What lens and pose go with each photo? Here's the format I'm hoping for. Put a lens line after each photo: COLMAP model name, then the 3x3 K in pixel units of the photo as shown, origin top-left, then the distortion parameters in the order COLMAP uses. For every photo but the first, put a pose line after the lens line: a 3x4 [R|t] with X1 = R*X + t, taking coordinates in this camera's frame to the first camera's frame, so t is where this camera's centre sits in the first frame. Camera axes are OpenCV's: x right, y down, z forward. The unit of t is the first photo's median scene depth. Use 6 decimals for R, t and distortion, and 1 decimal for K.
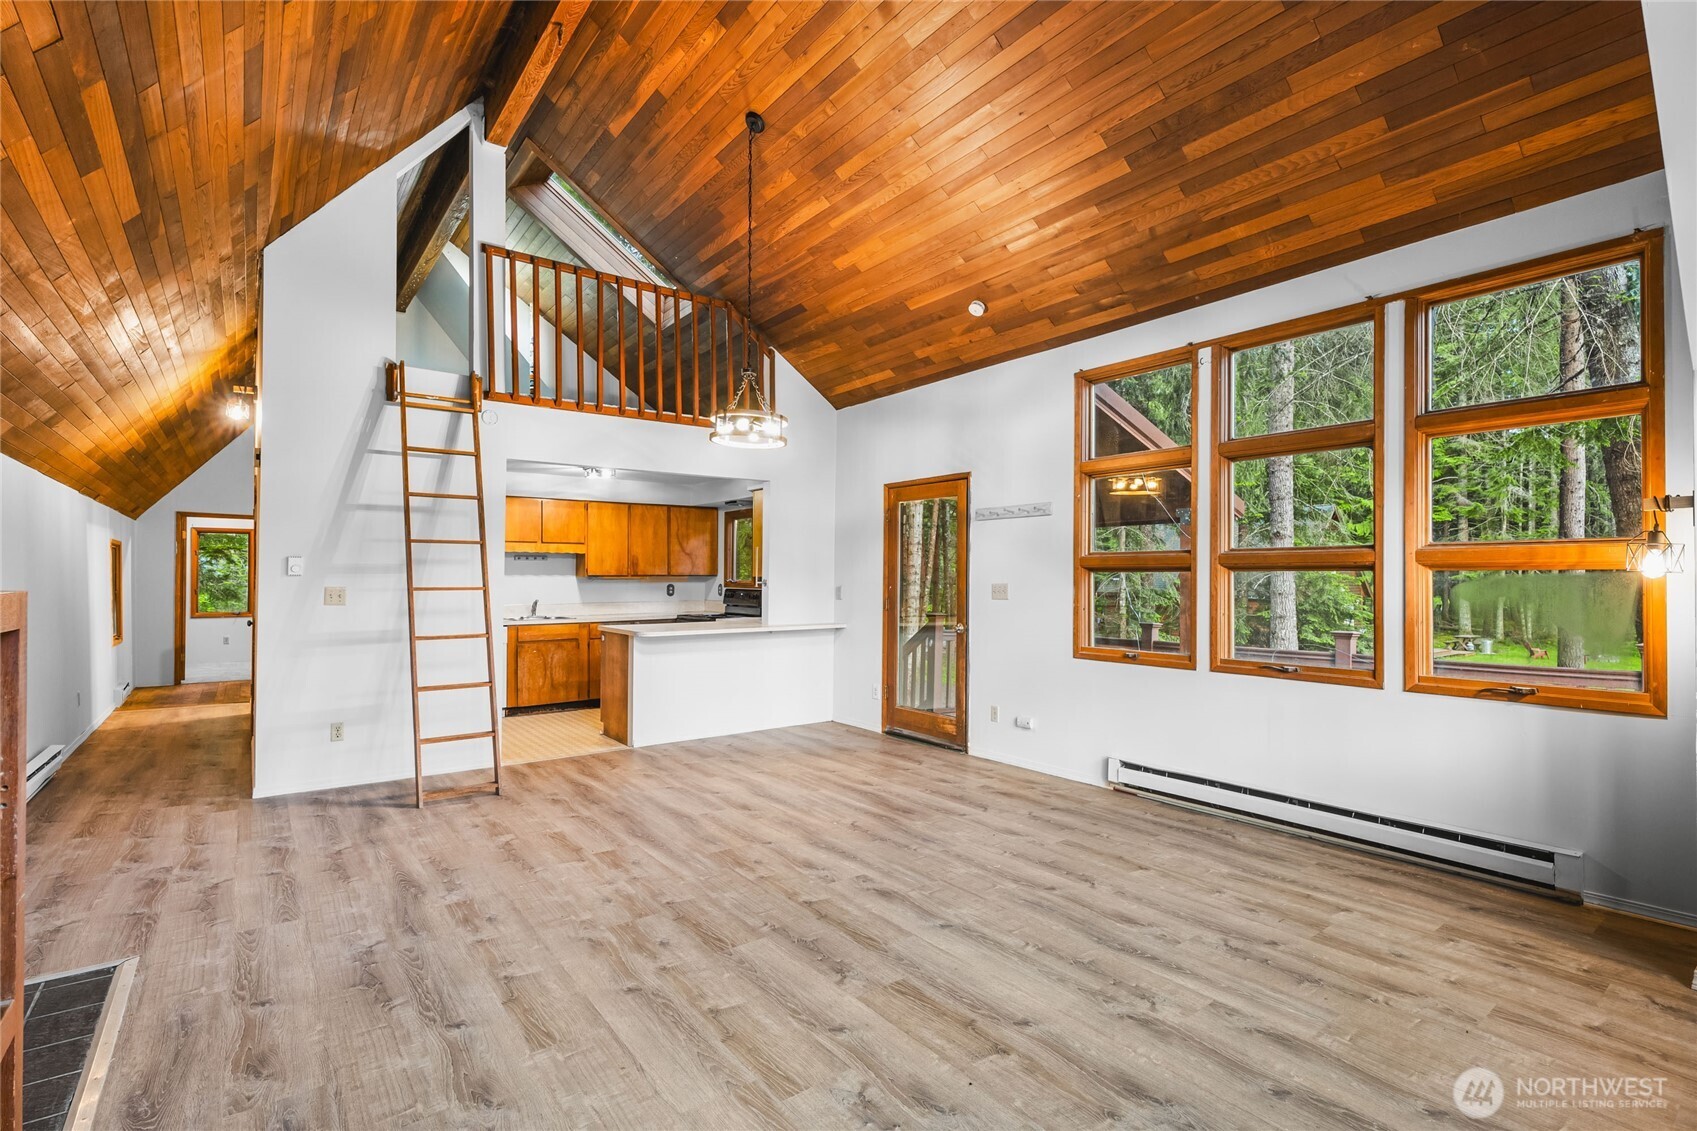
lens RADIAL K [[792.8, 0, 843.8], [0, 792.8, 567.9], [0, 0, 1]] dist [0.000673, 0.002508]
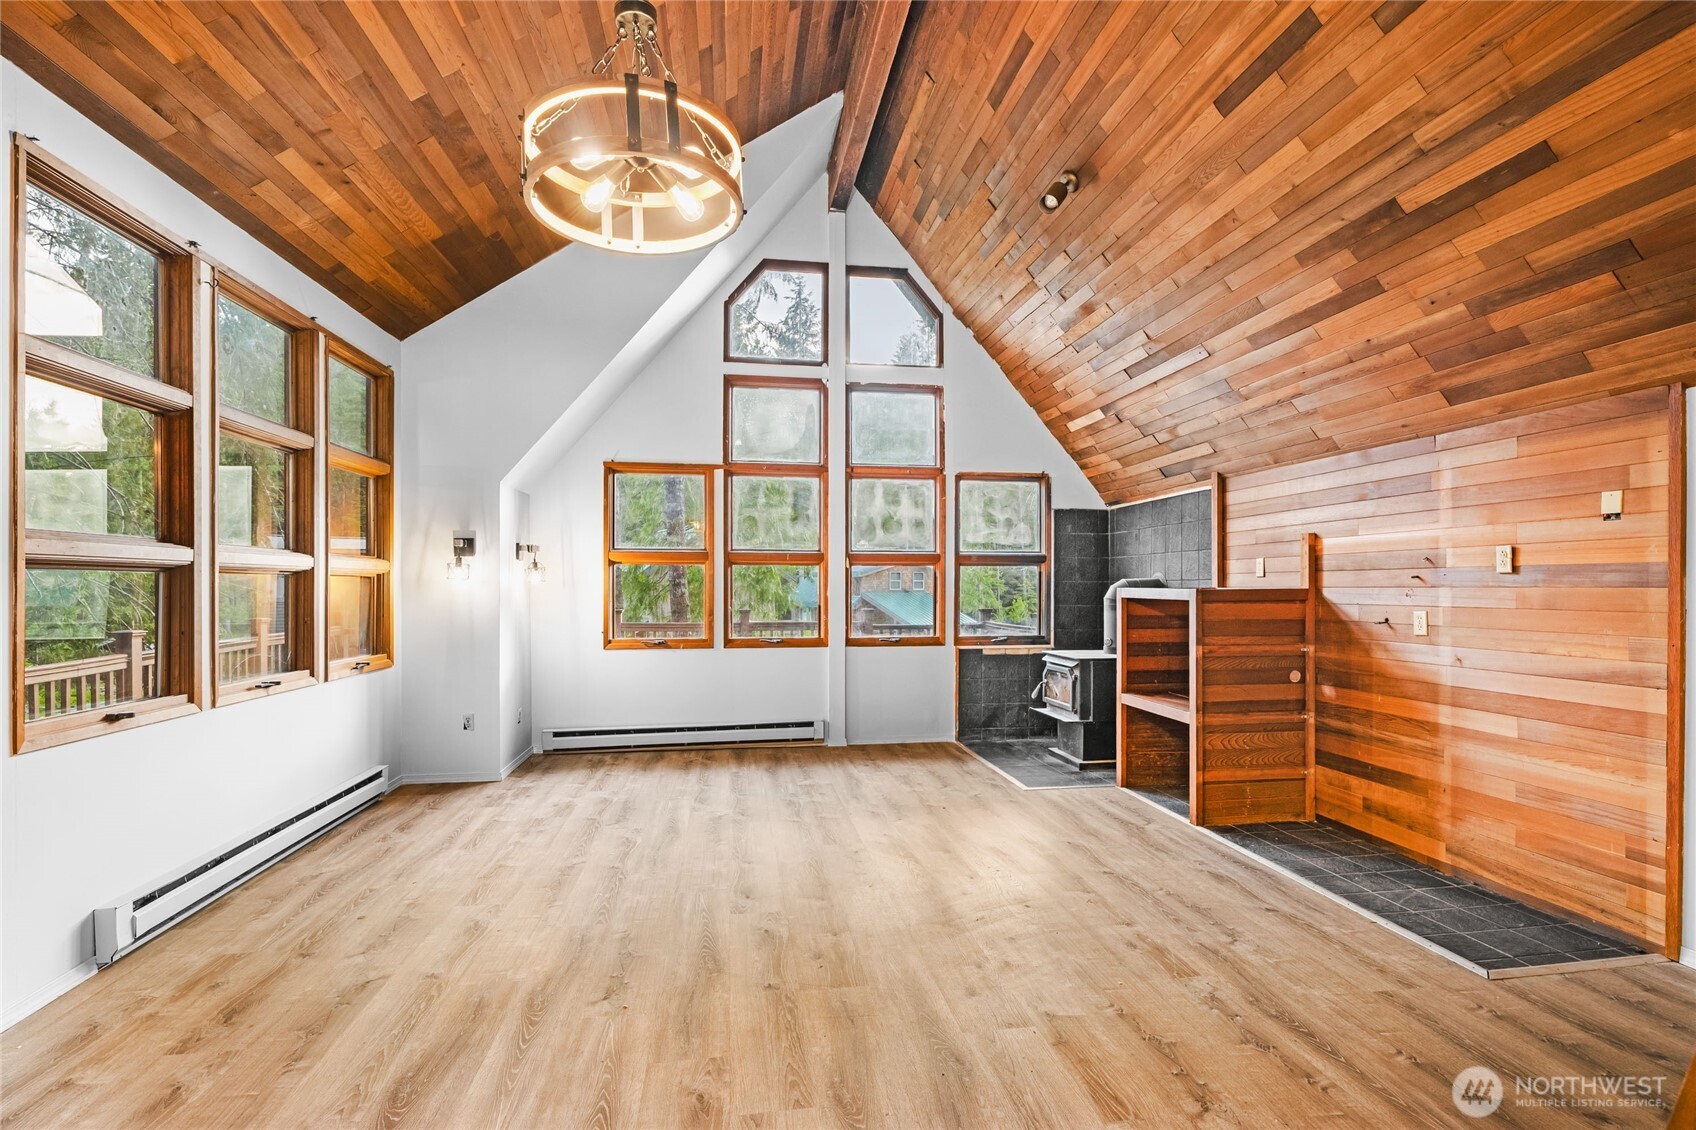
lens RADIAL K [[792.4, 0, 851.1], [0, 792.4, 579.9], [0, 0, 1]] dist [0.000673, 0.002508]
pose [[-0.881403, 0.001382, 0.472364, -0.448031], [-0.007805, 0.999817, -0.017489, 0.020577], [-0.472301, -0.019102, -0.881230, 1.500700]]
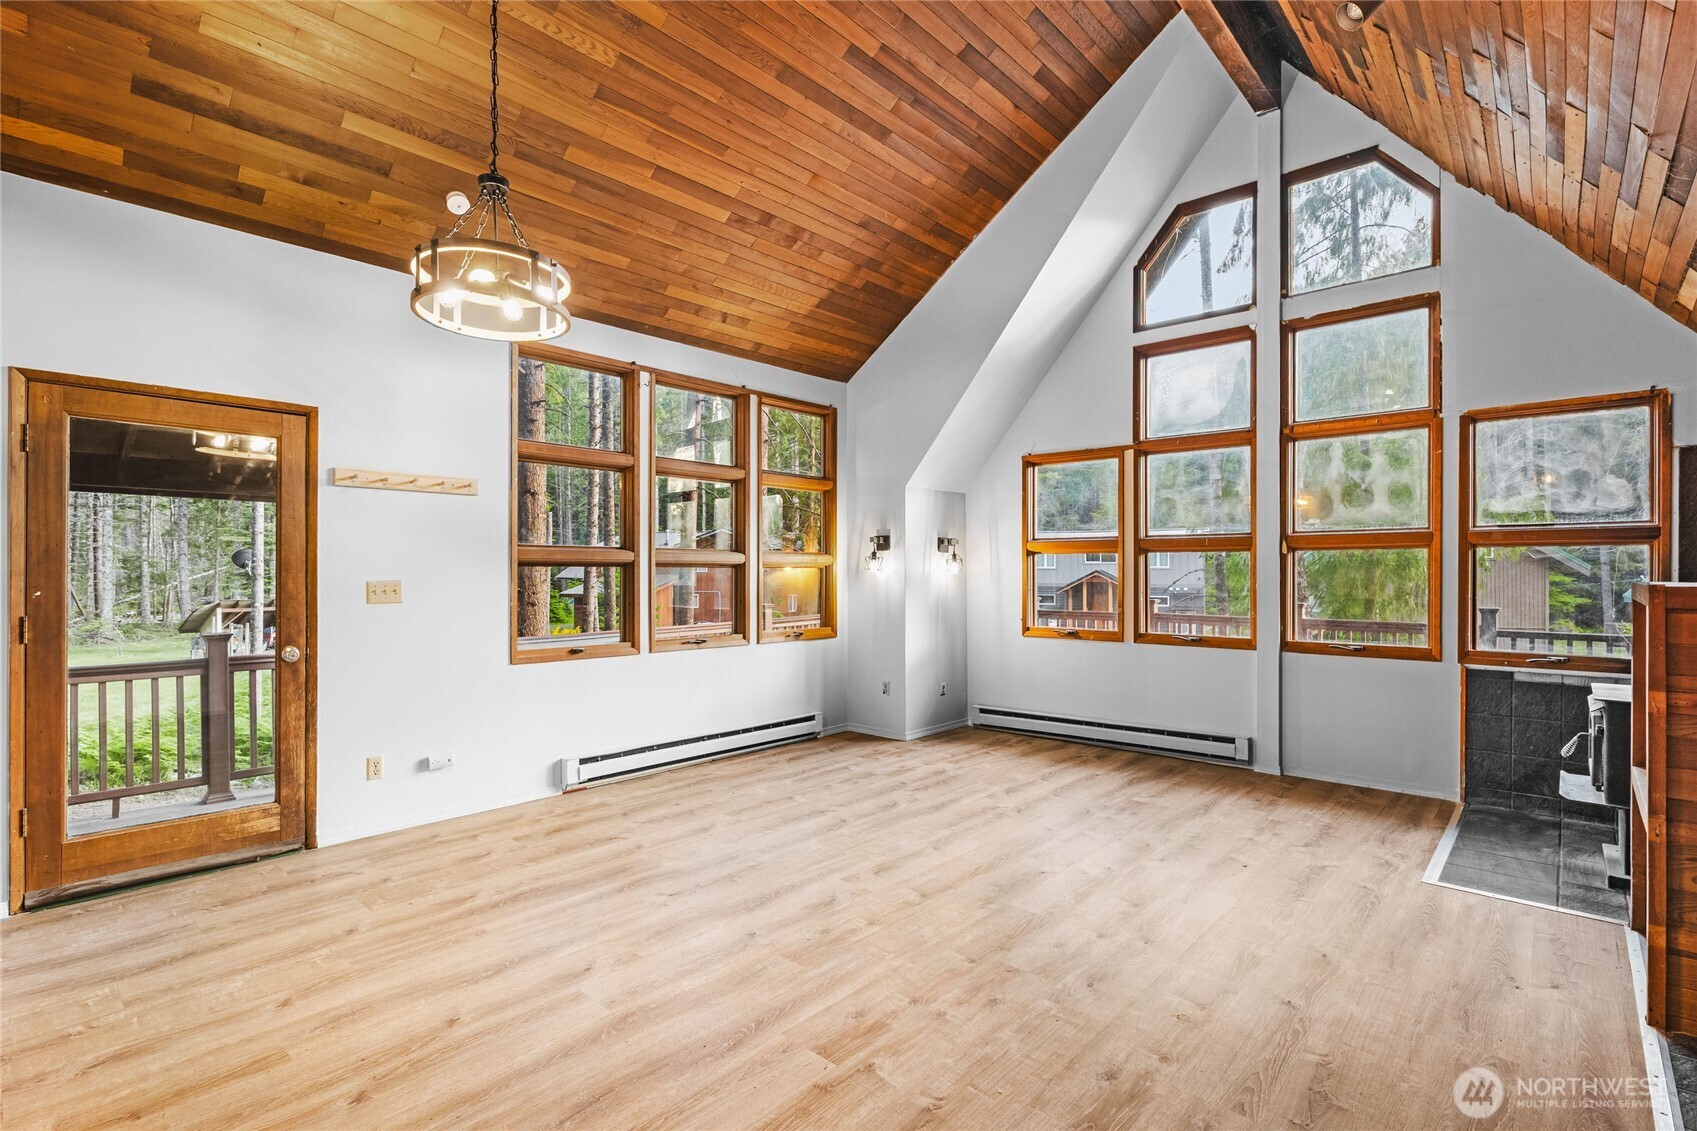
lens RADIAL K [[792.8, 0, 853.5], [0, 792.8, 568.5], [0, 0, 1]] dist [0.000673, 0.002508]
pose [[-0.191495, 0.003340, 0.981488, -0.808067], [-0.014177, 0.999880, -0.006168, 0.010234], [-0.981391, -0.015096, -0.191425, 1.018649]]
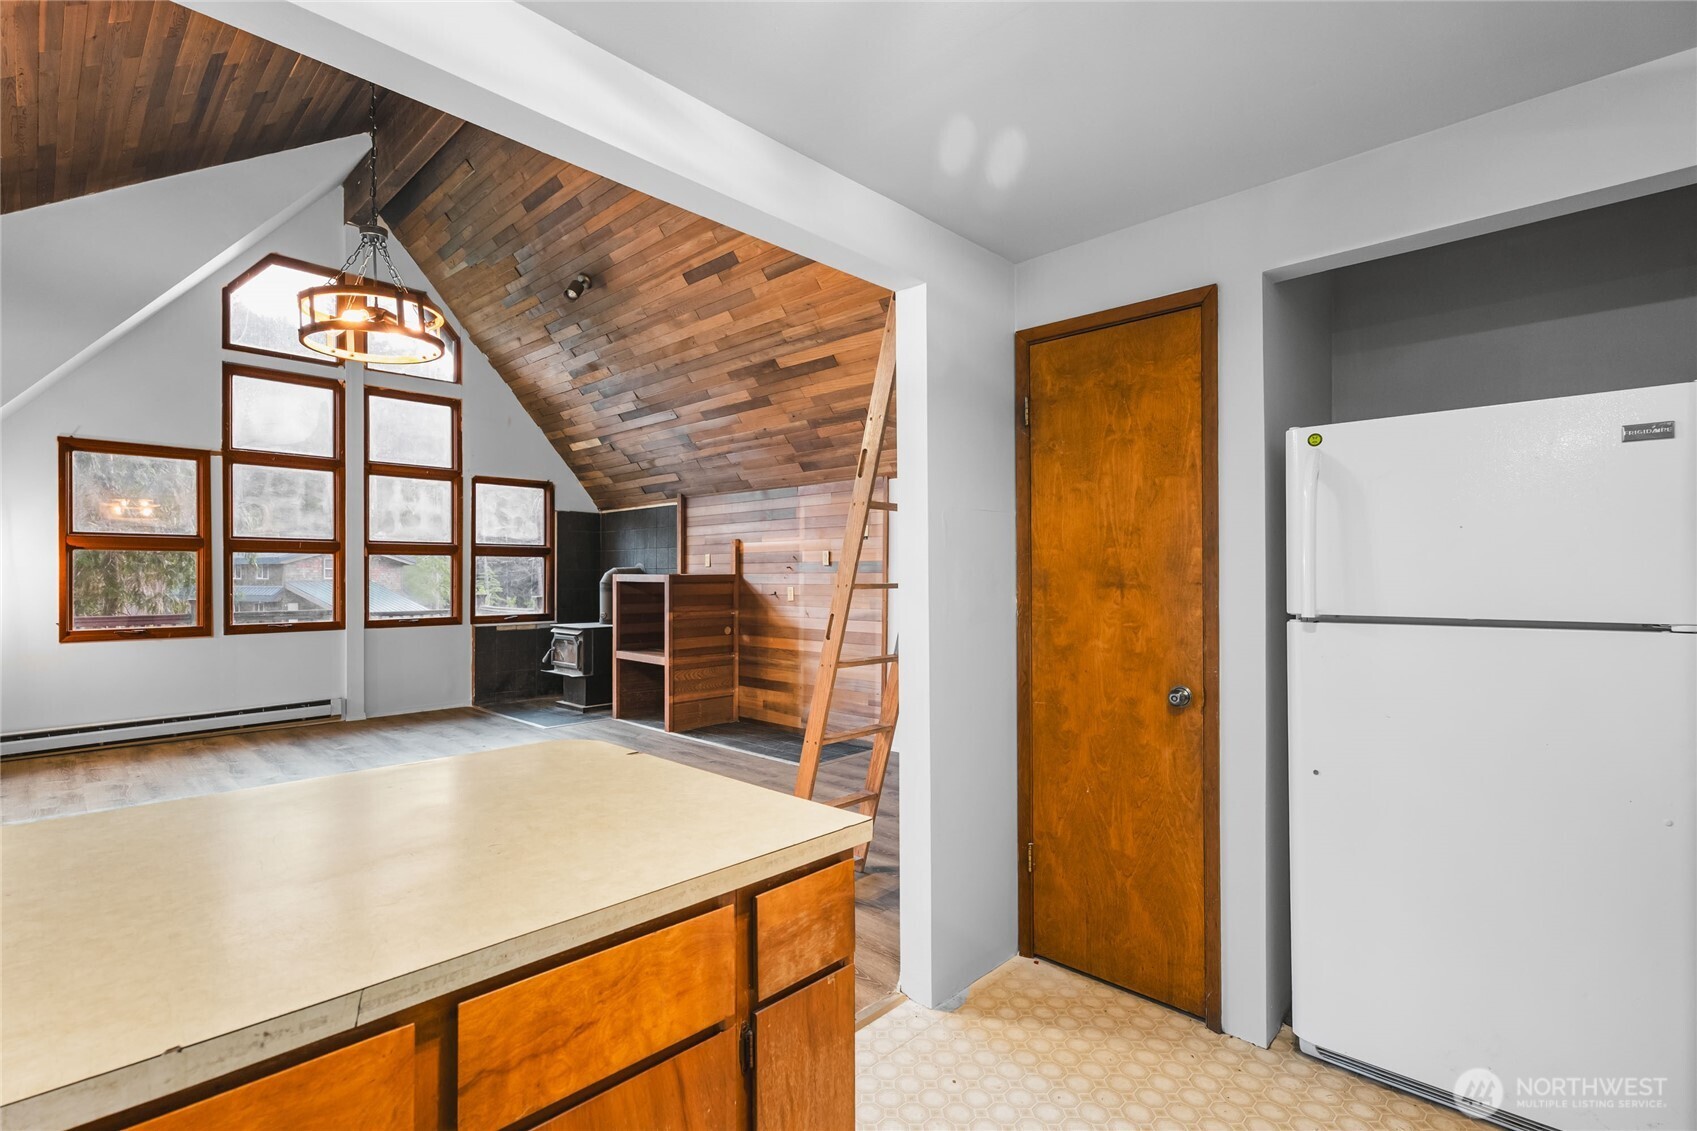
lens RADIAL K [[792.8, 0, 841.9], [0, 792.8, 571.2], [0, 0, 1]] dist [0.000673, 0.002508]
pose [[-0.988491, -0.001790, -0.151272, -0.455842], [0.000794, 0.999855, -0.017022, 0.031068], [0.151280, -0.016946, -0.988346, 1.972853]]
